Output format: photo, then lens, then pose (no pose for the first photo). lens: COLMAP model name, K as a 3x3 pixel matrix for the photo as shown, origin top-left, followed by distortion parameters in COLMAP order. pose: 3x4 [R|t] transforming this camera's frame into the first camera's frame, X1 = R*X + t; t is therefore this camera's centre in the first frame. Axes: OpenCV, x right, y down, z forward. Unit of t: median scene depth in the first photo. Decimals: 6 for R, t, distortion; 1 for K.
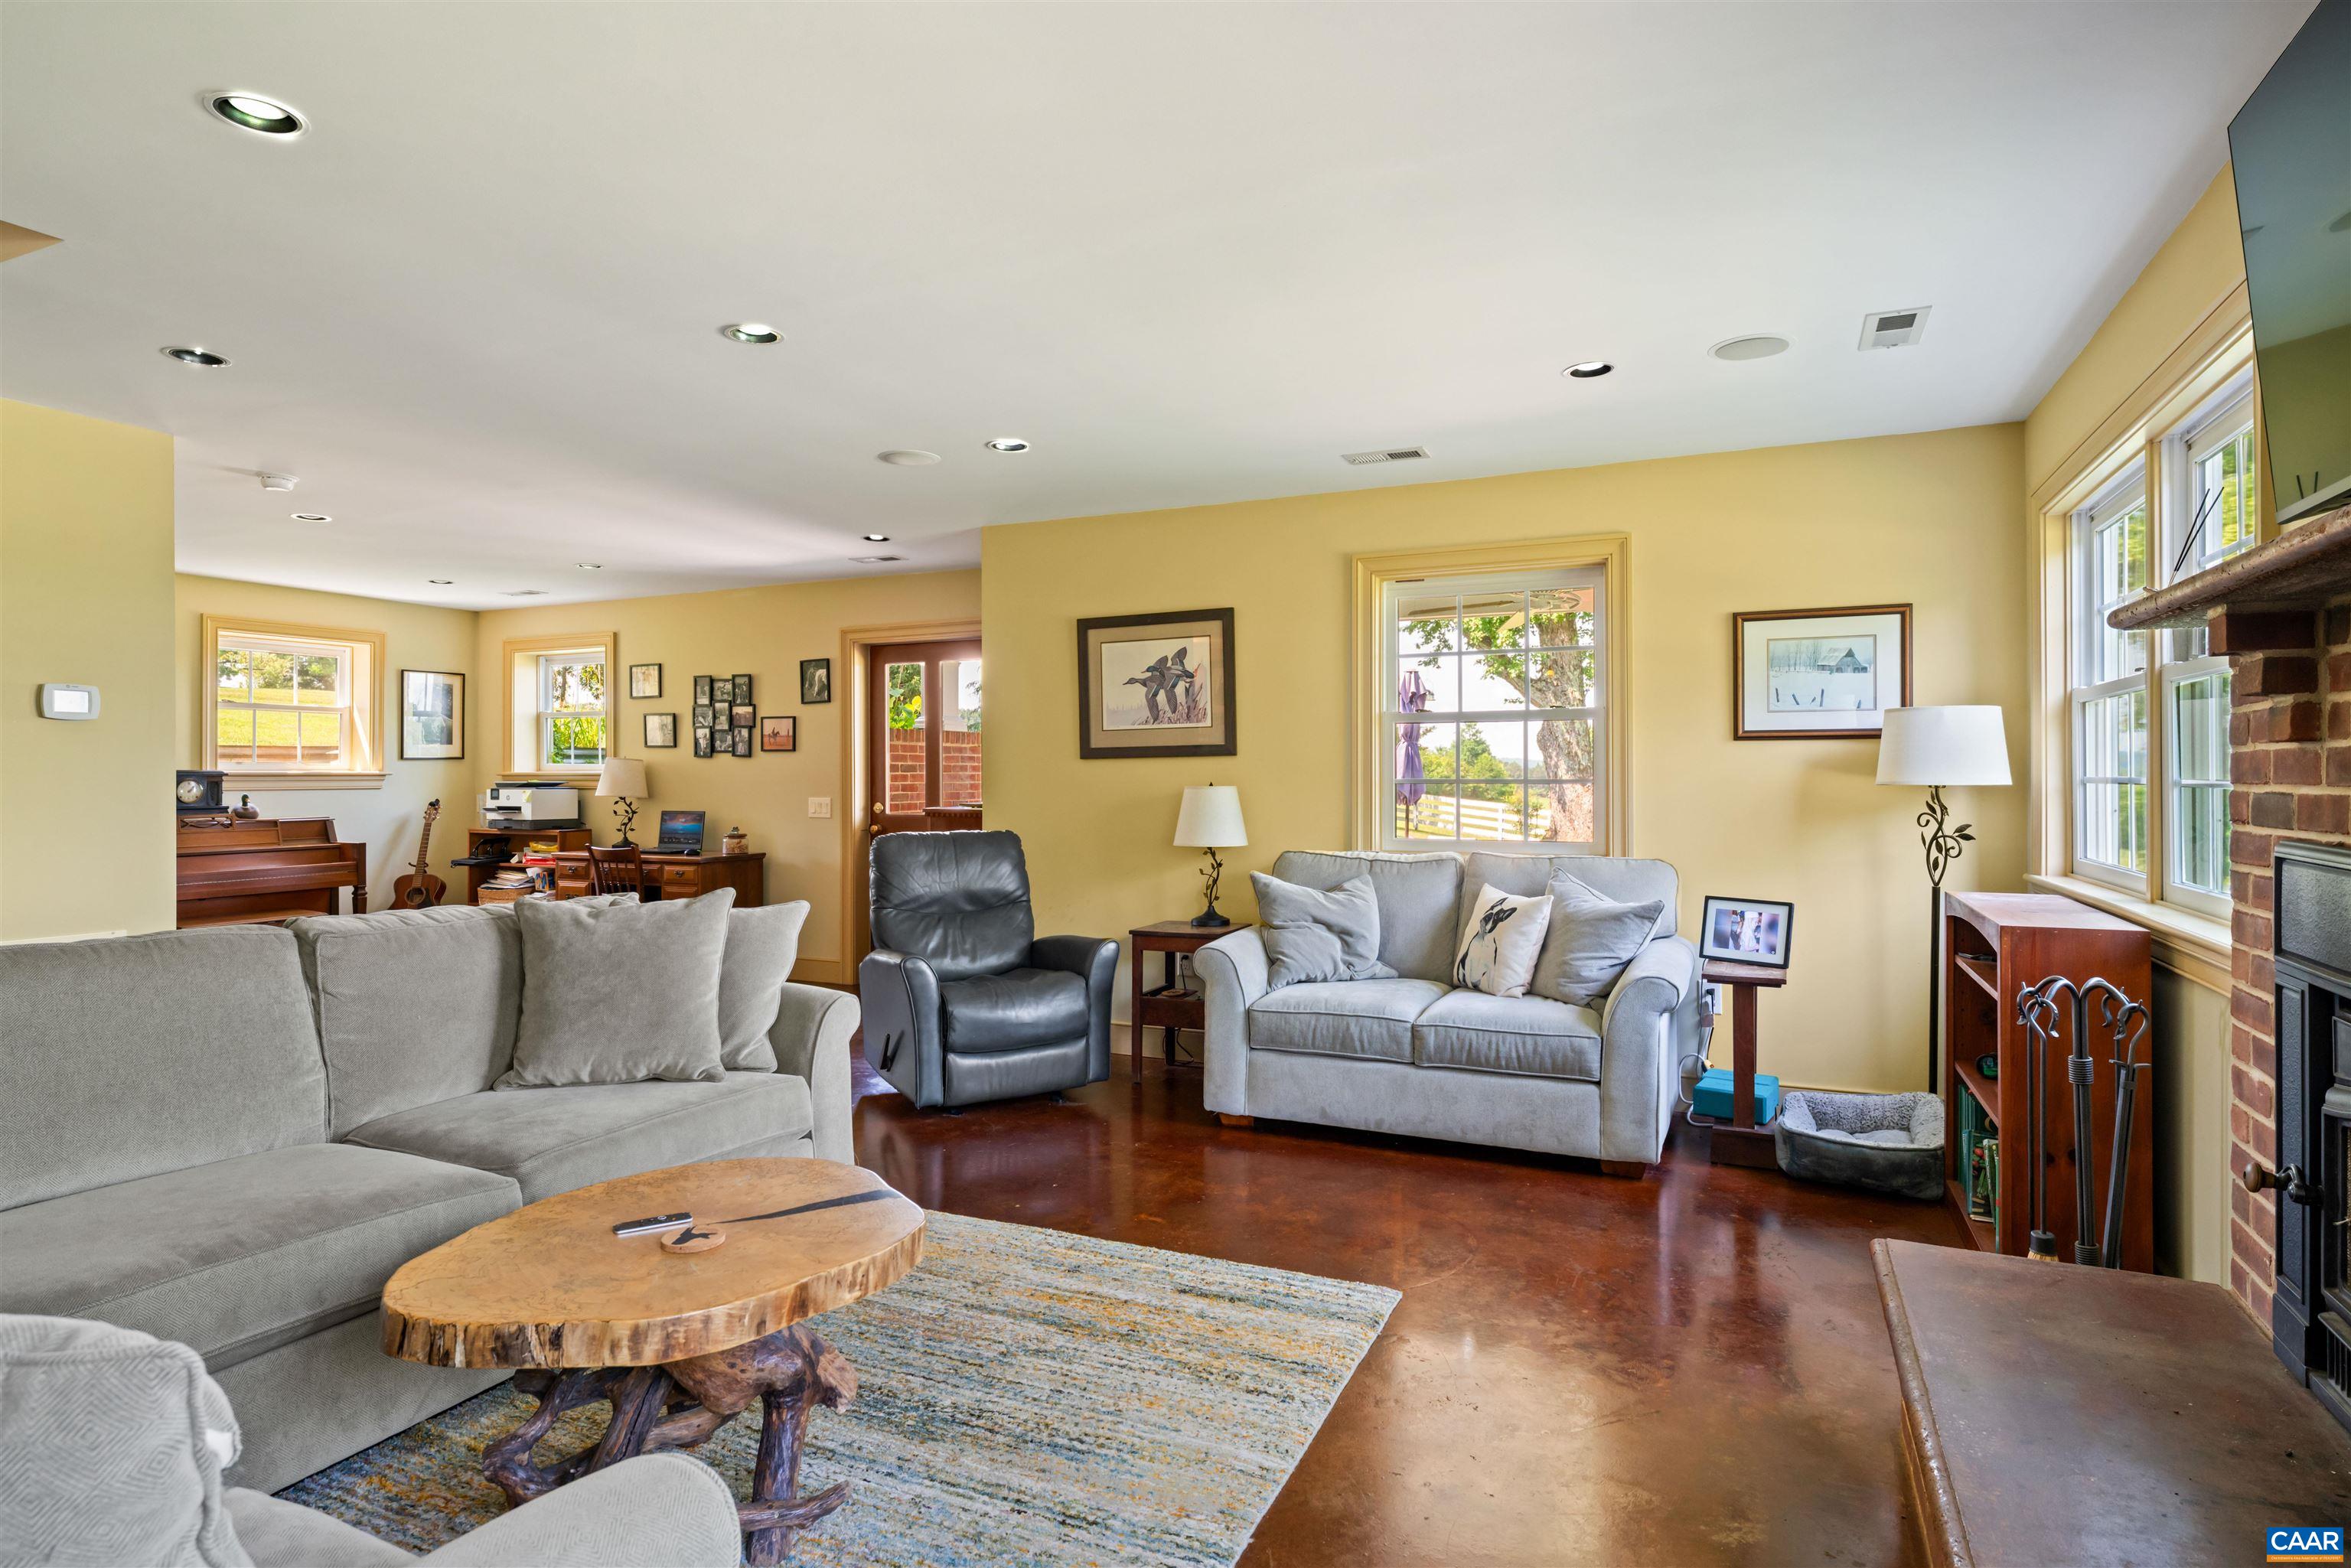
lens RADIAL K [[1270.8, 0, 1195.7], [0, 1270.8, 780.9], [0, 0, 1]] dist [0.003482, -0.001753]
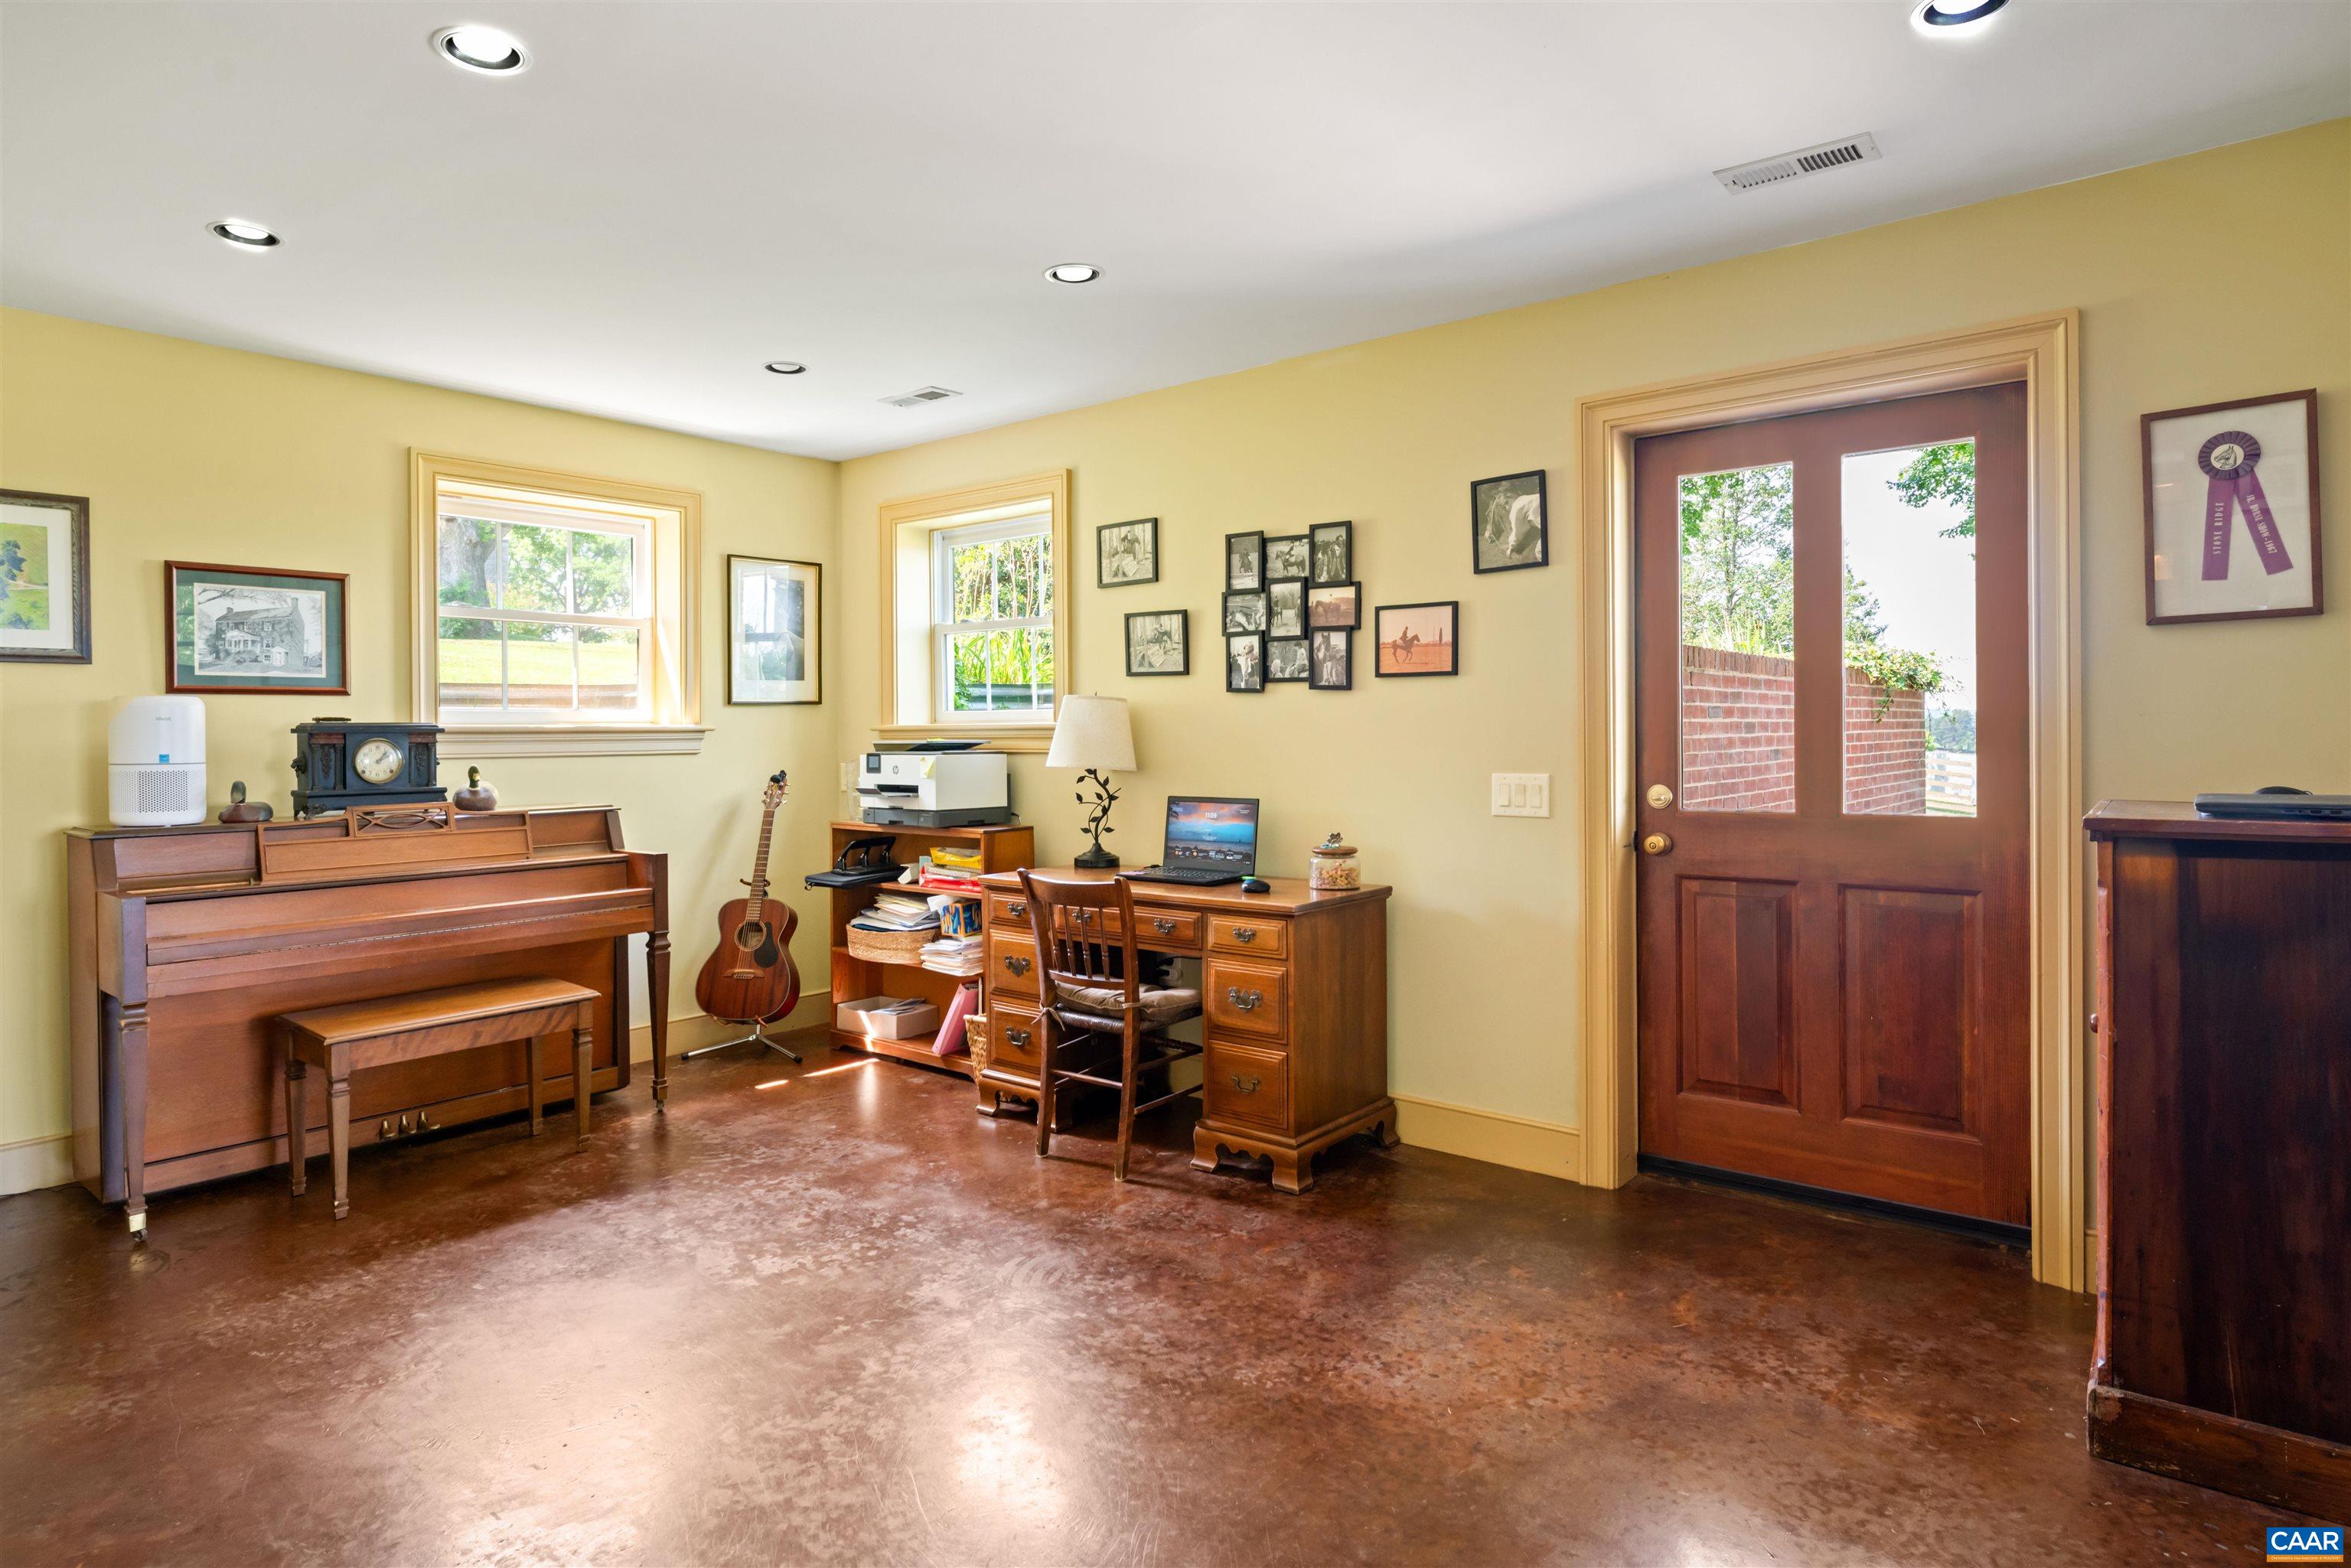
lens RADIAL K [[1270.8, 0, 1163.6], [0, 1270.8, 764.6], [0, 0, 1]] dist [0.003482, -0.001753]
pose [[0.969700, 0.000732, -0.244297, -0.290000], [0.004449, 0.999777, 0.020655, -0.000206], [0.244258, -0.021116, 0.969480, 0.486877]]
